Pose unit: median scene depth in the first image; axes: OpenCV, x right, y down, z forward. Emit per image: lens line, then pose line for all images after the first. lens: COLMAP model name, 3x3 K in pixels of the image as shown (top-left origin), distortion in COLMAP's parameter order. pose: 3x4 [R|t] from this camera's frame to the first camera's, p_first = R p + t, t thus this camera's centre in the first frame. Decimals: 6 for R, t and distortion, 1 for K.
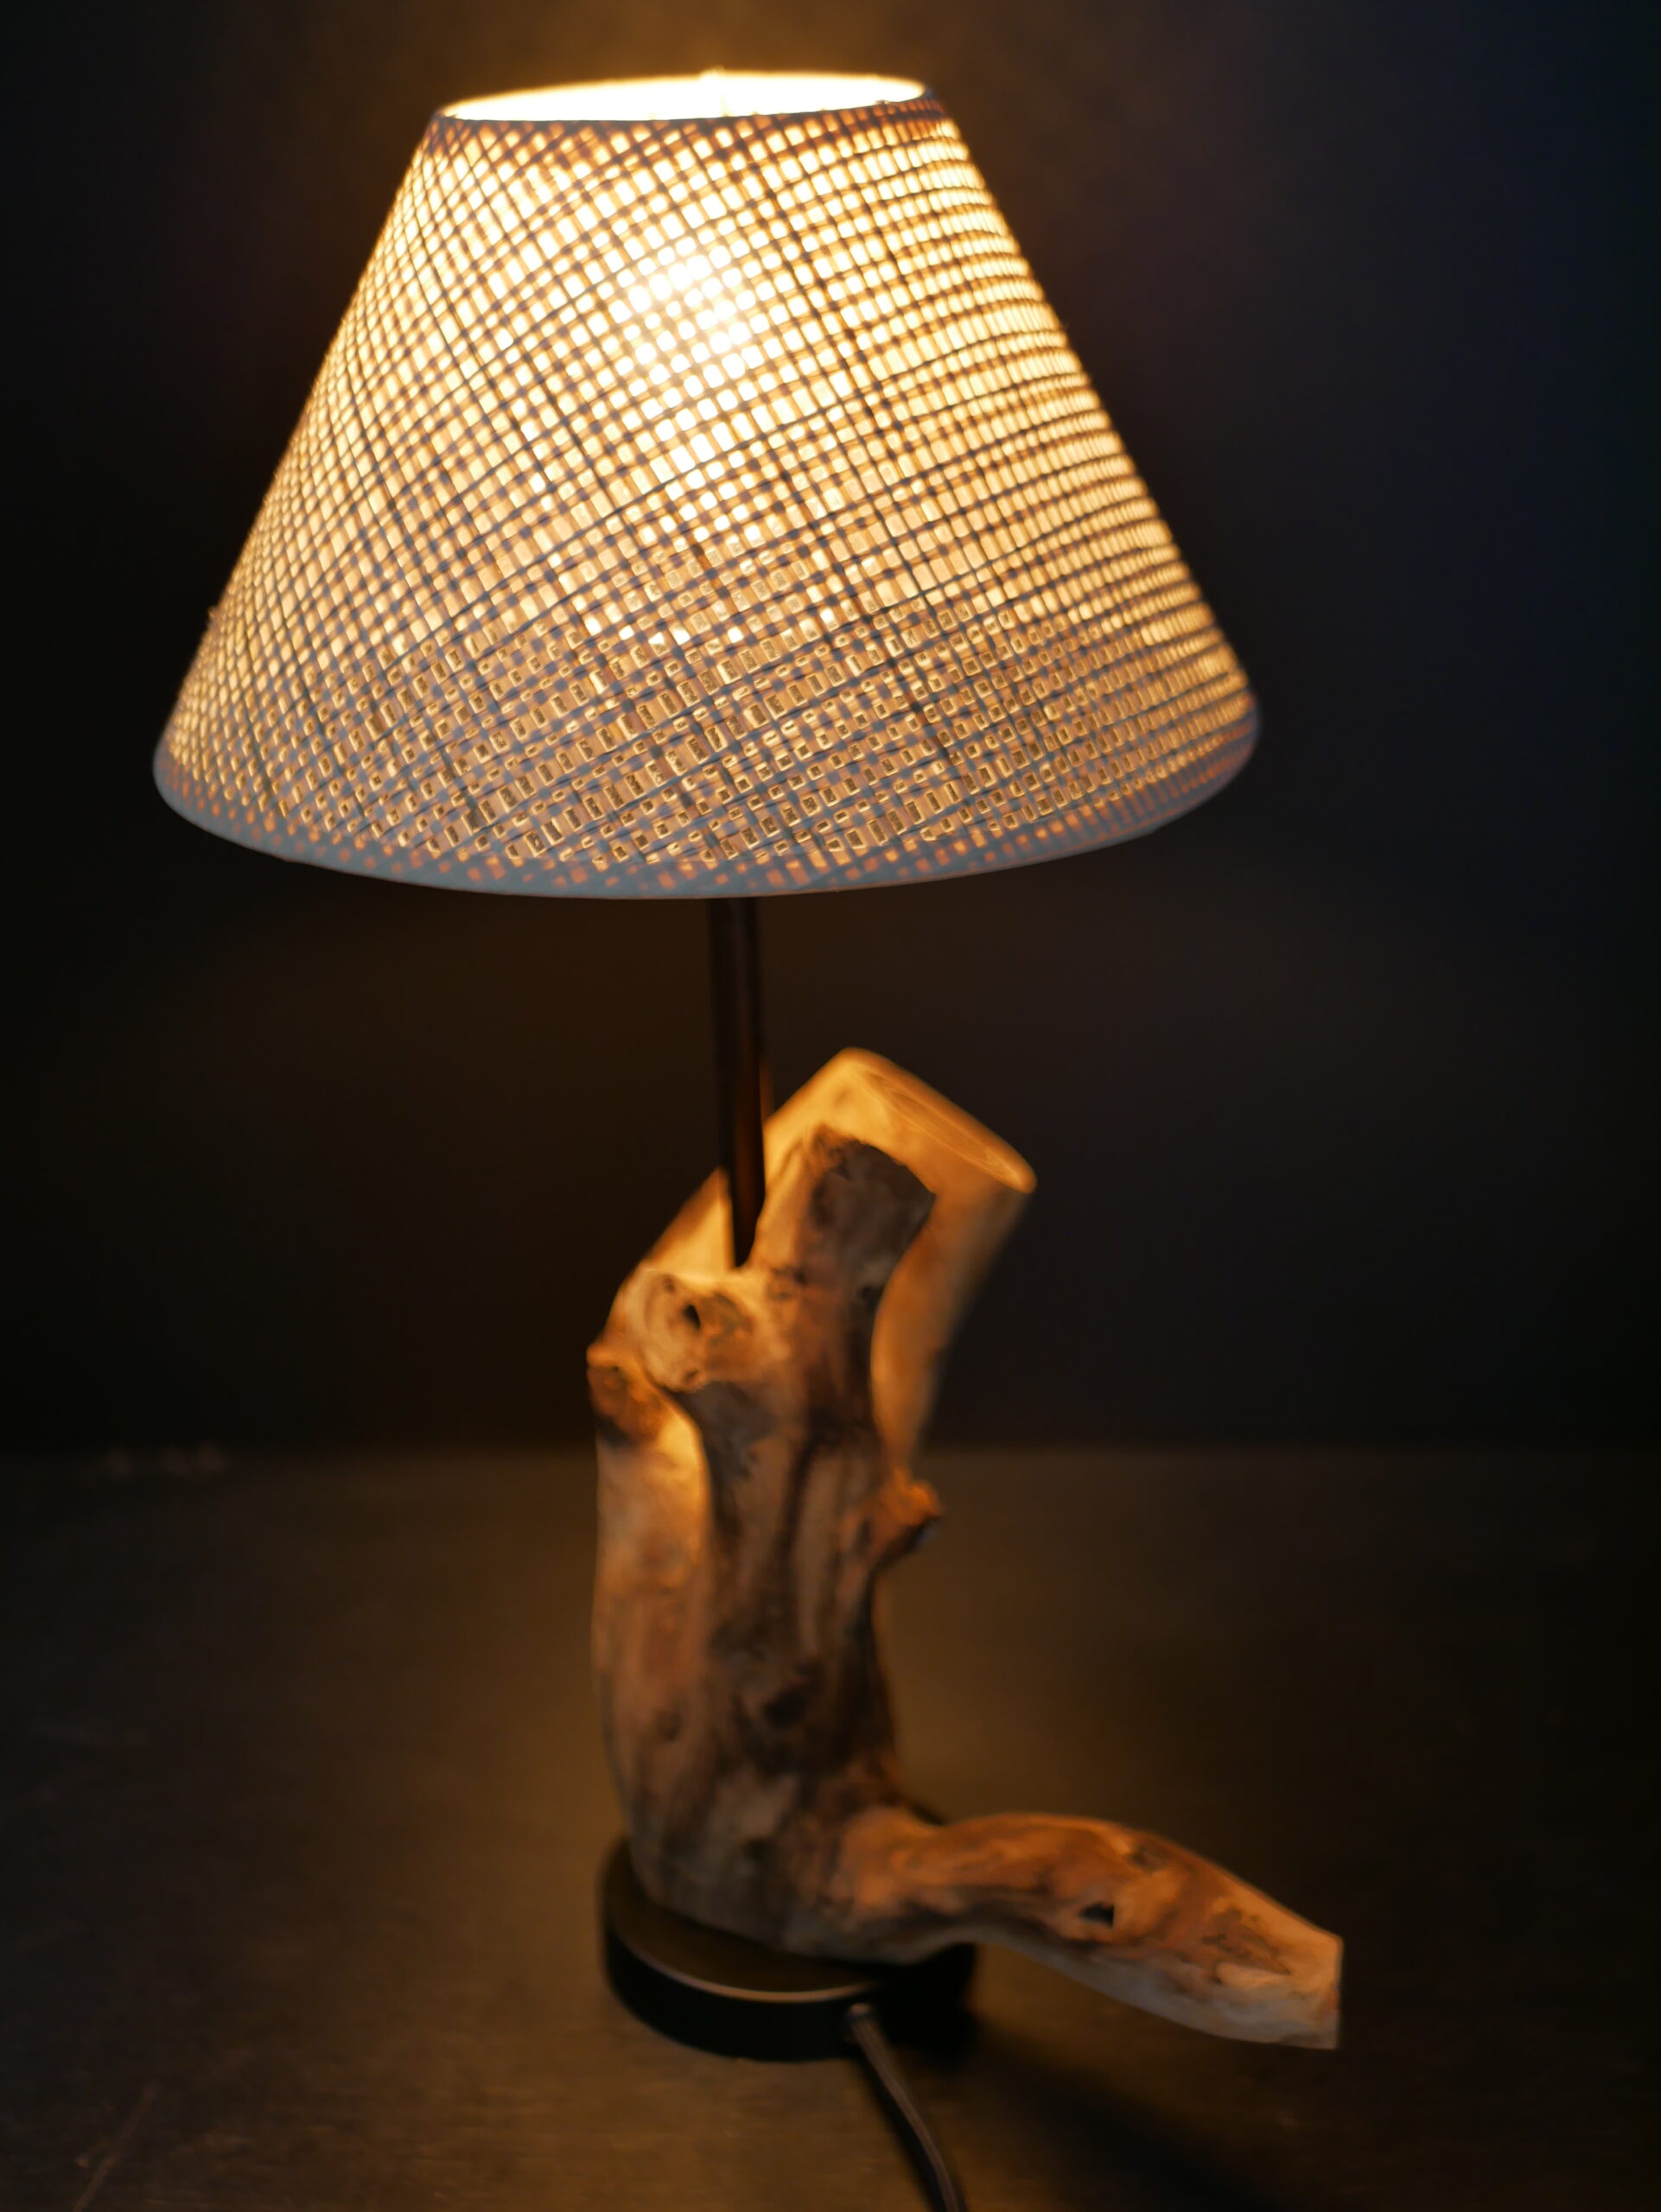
lens RADIAL K [[3334.1, 0, 855.6], [0, 3334.1, 1116.9], [0, 0, 1]] dist [-0.015575, -0.086576]
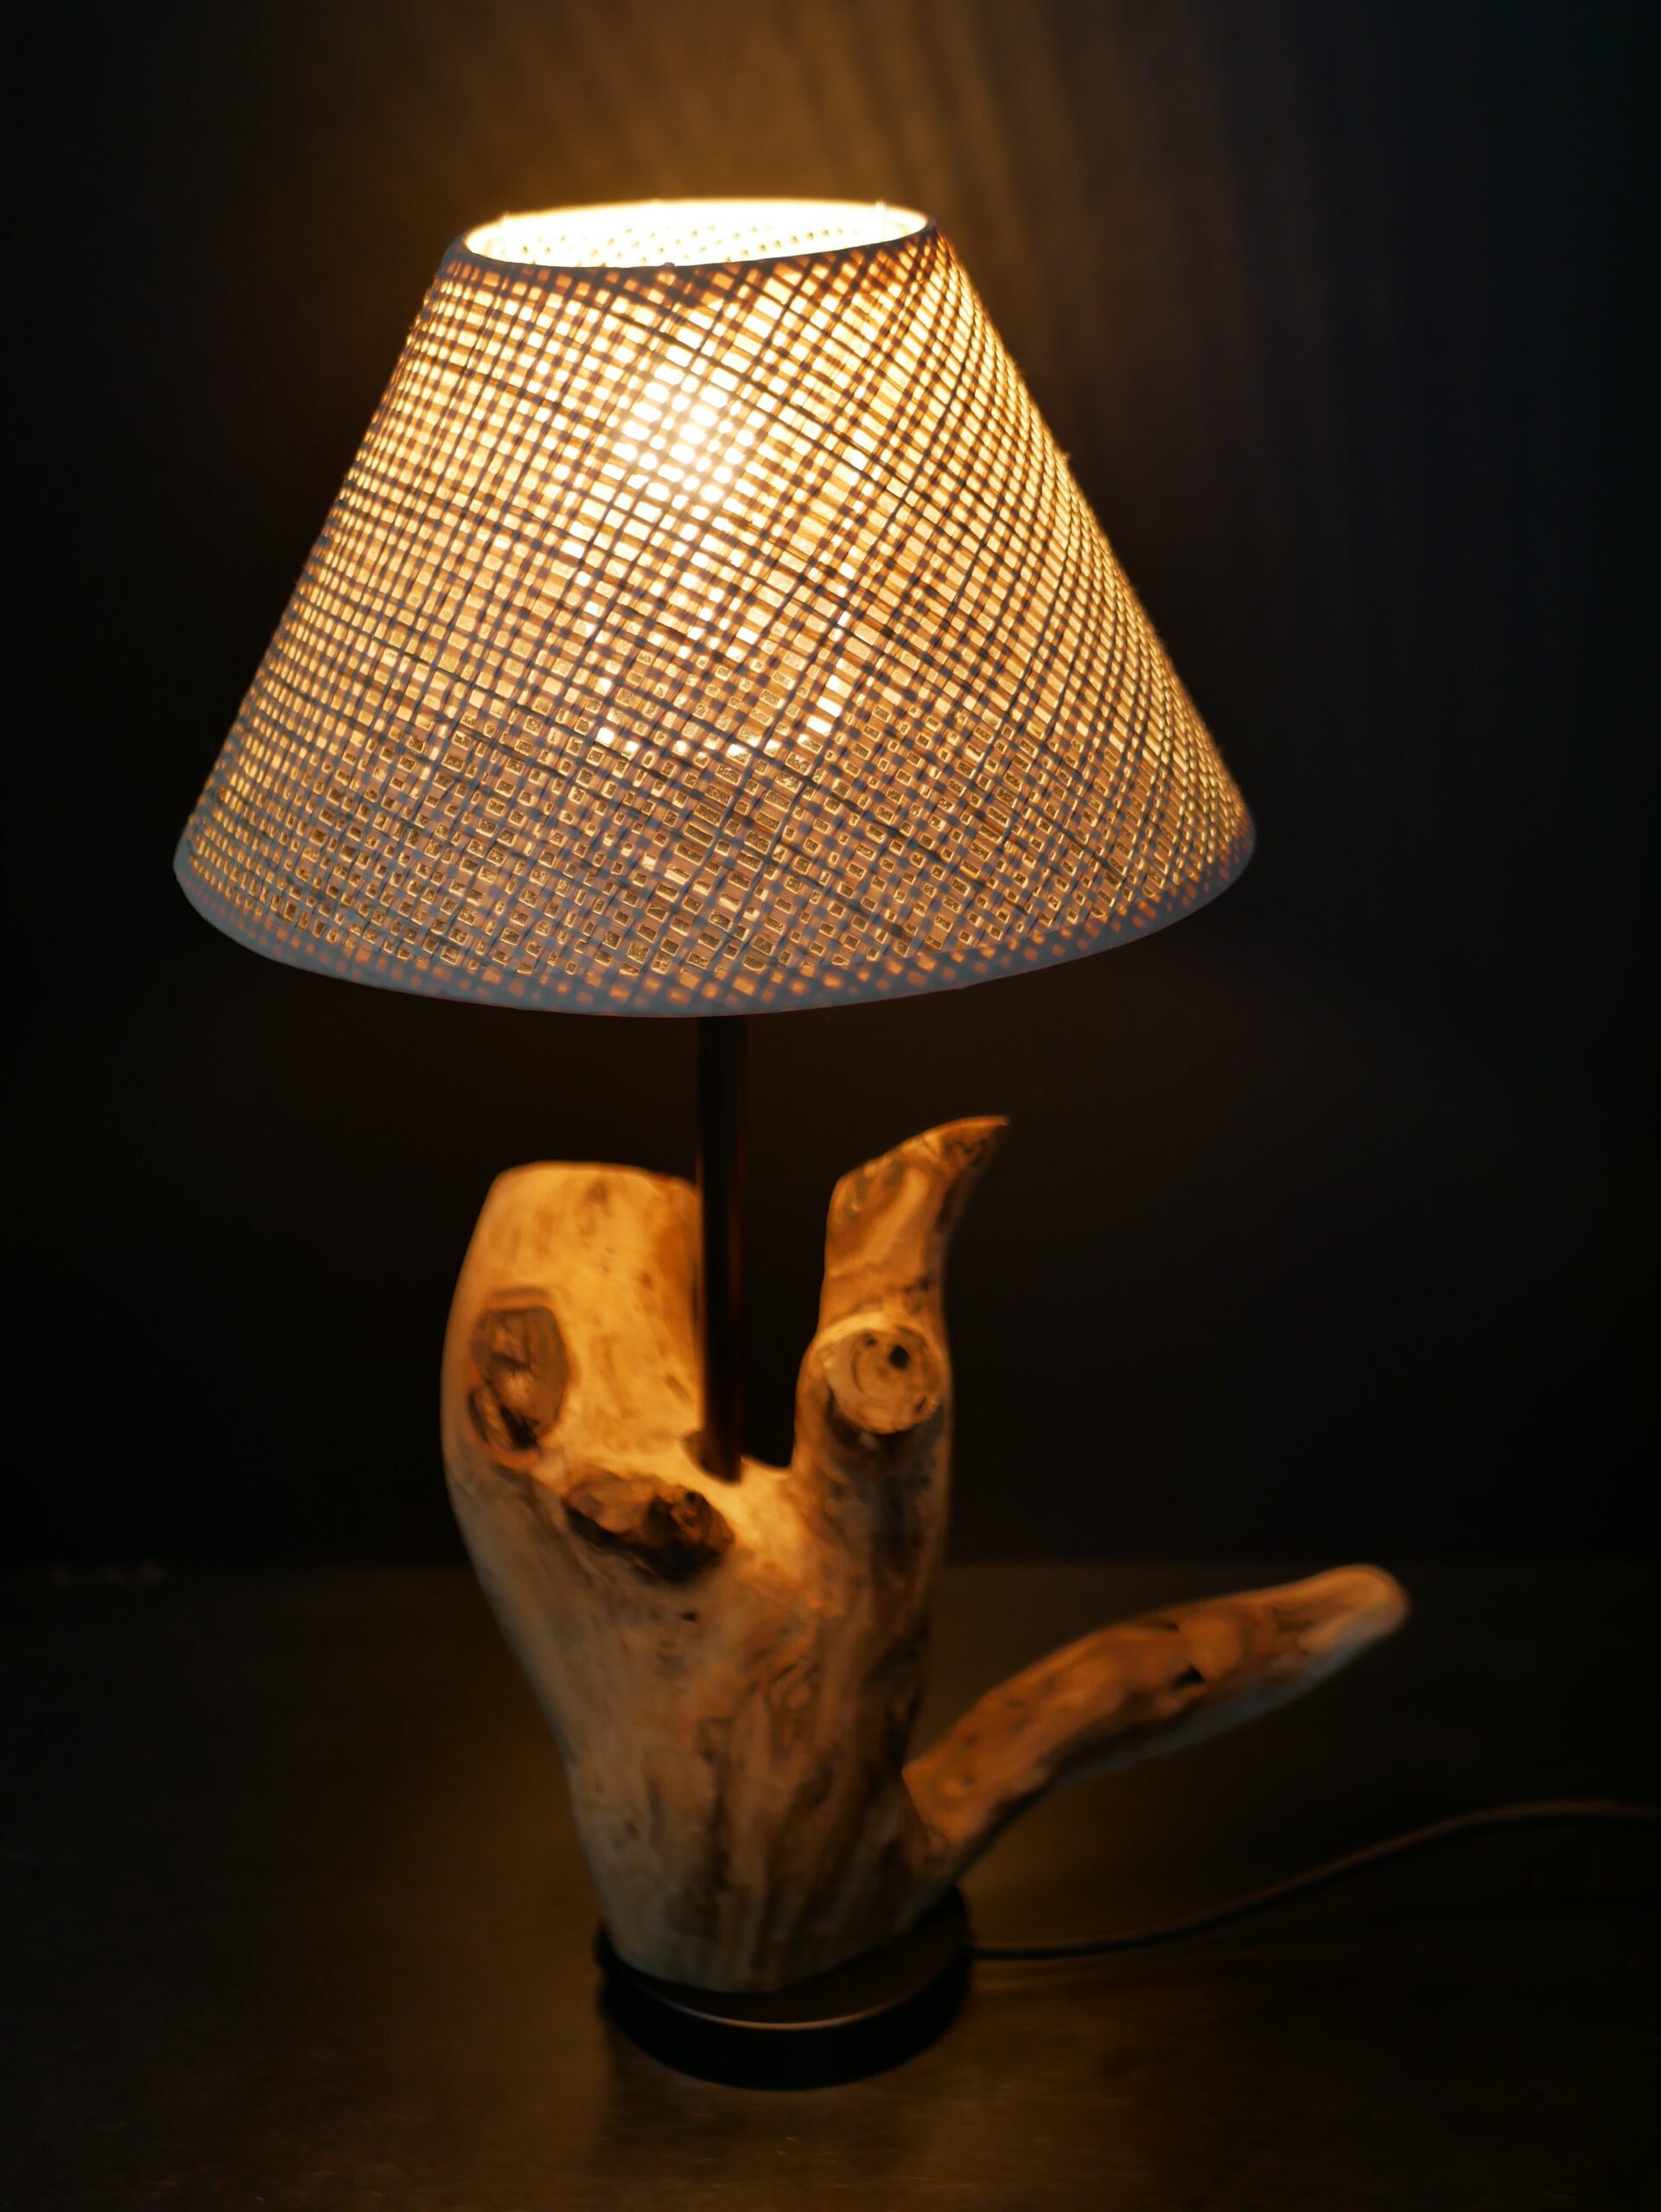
lens RADIAL K [[3310.9, 0, 830.5], [0, 3310.9, 1106.0], [0, 0, 1]] dist [-0.023008, 0.012937]
pose [[0.392821, -0.328220, 0.859048, -1.084543], [0.357740, 0.915100, 0.186050, -0.250953], [-0.847180, 0.234231, 0.476888, 0.578445]]
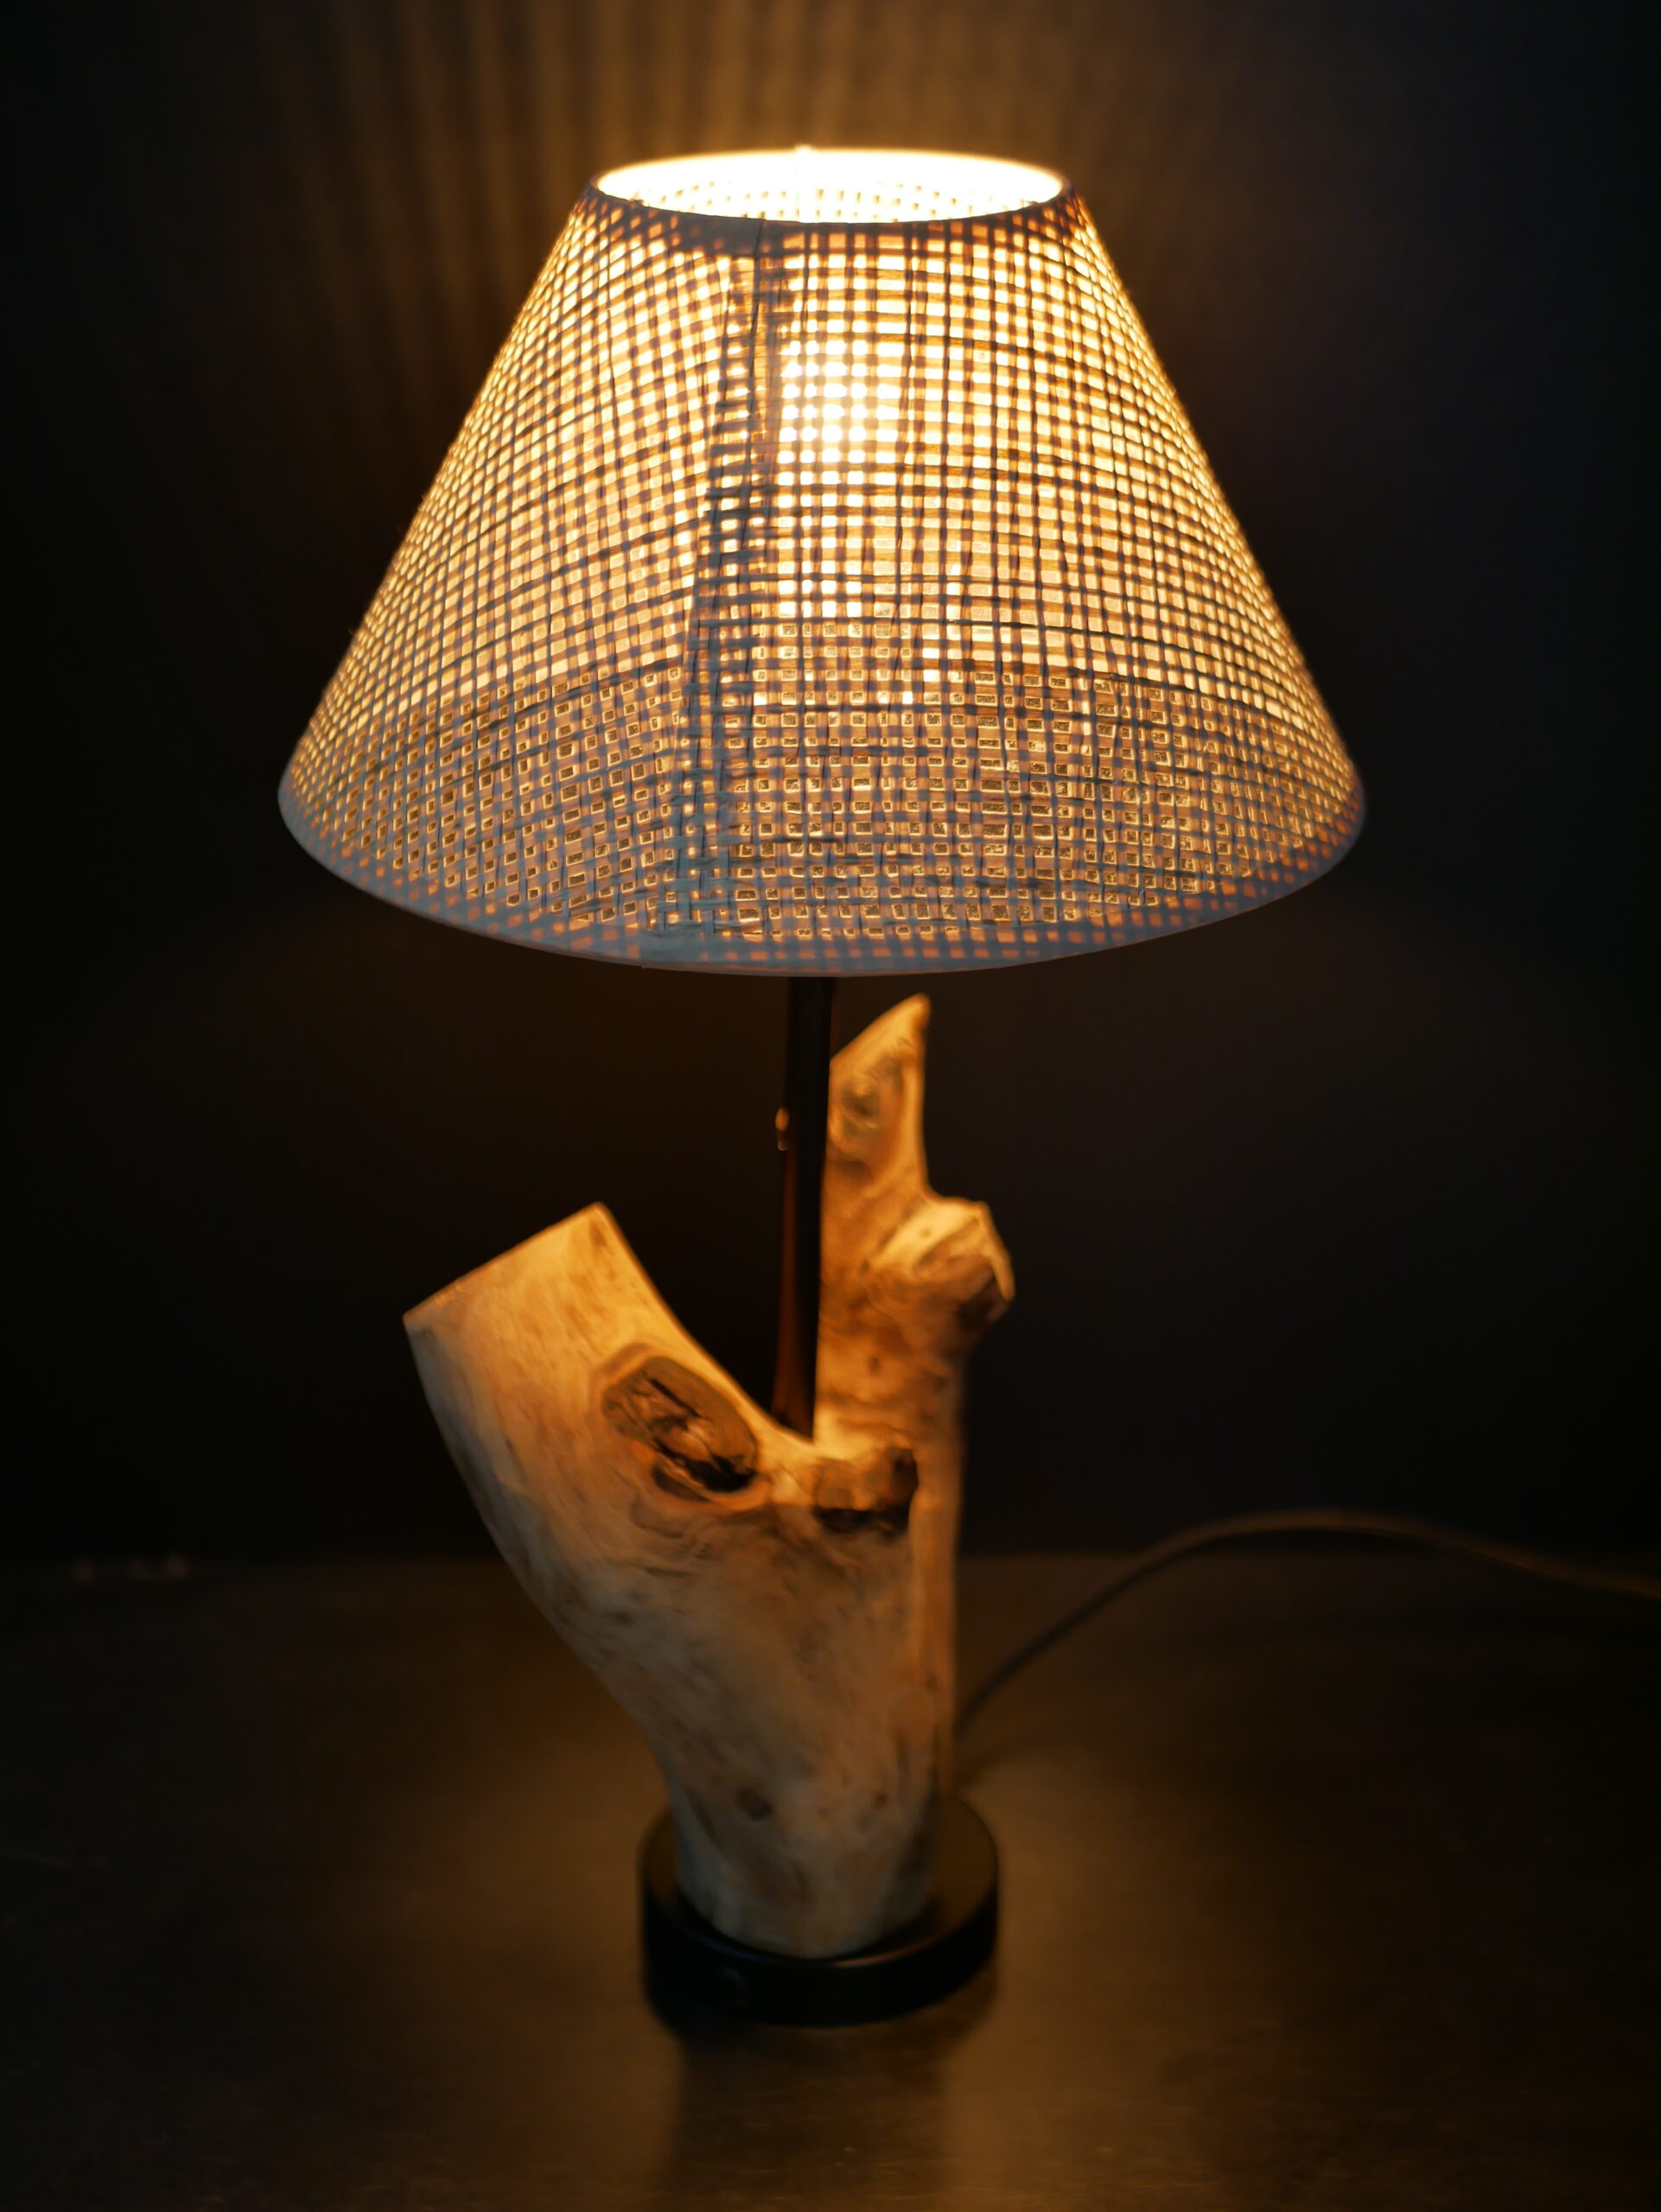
lens RADIAL K [[3310.9, 0, 830.5], [0, 3310.9, 1106.0], [0, 0, 1]] dist [-0.023008, 0.012937]
pose [[-0.645012, -0.277815, 0.711884, -0.924796], [0.303428, 0.761880, 0.572251, -0.727313], [-0.701350, 0.585114, -0.407124, 1.708539]]
